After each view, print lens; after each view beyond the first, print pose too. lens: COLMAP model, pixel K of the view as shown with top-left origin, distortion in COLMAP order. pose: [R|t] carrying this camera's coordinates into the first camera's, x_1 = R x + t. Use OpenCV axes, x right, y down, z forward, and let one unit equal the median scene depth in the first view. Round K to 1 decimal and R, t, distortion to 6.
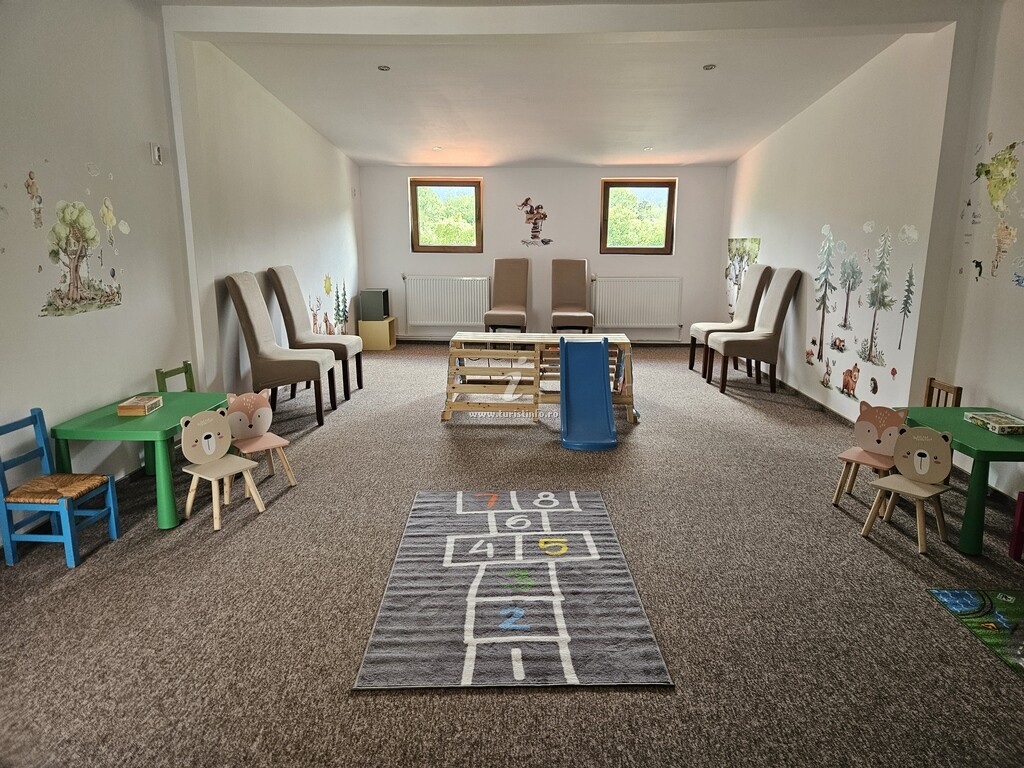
lens RADIAL K [[683.4, 0, 513.8], [0, 683.4, 383.8], [0, 0, 1]] dist [0.025181, -0.001675]
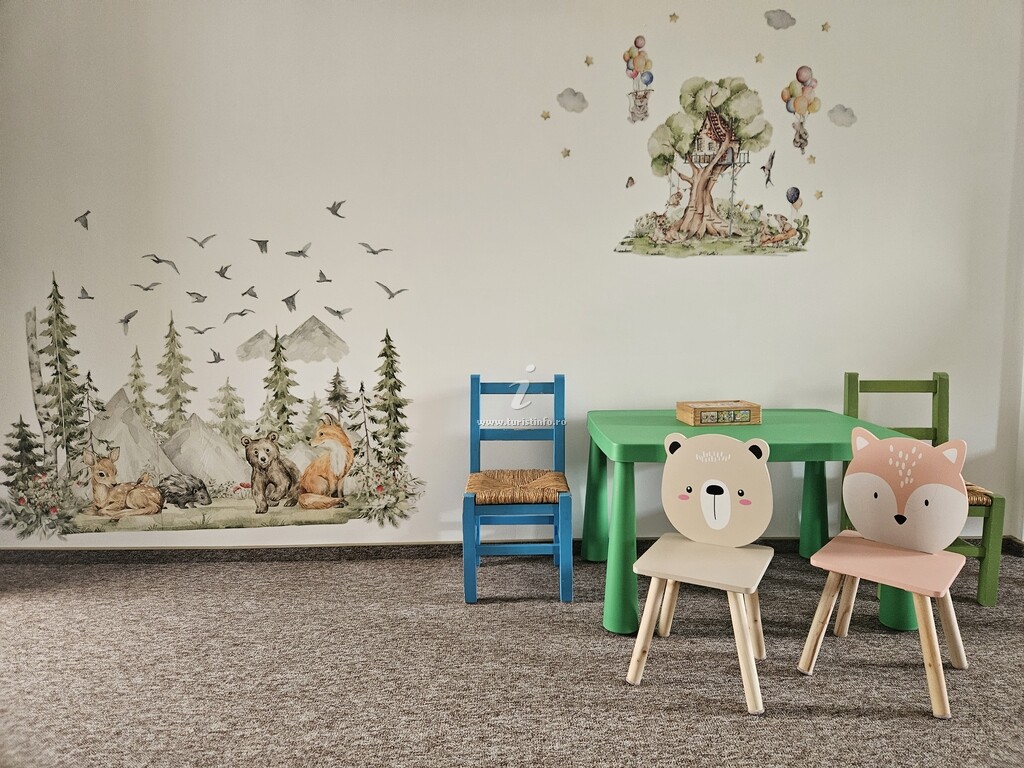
lens RADIAL K [[683.4, 0, 512.1], [0, 683.4, 383.9], [0, 0, 1]] dist [0.025181, -0.001675]
pose [[0.067581, 0.095955, -0.993089, -0.000586], [-0.207125, 0.975029, 0.080115, -0.001622], [0.975977, 0.200280, 0.085768, 0.823734]]
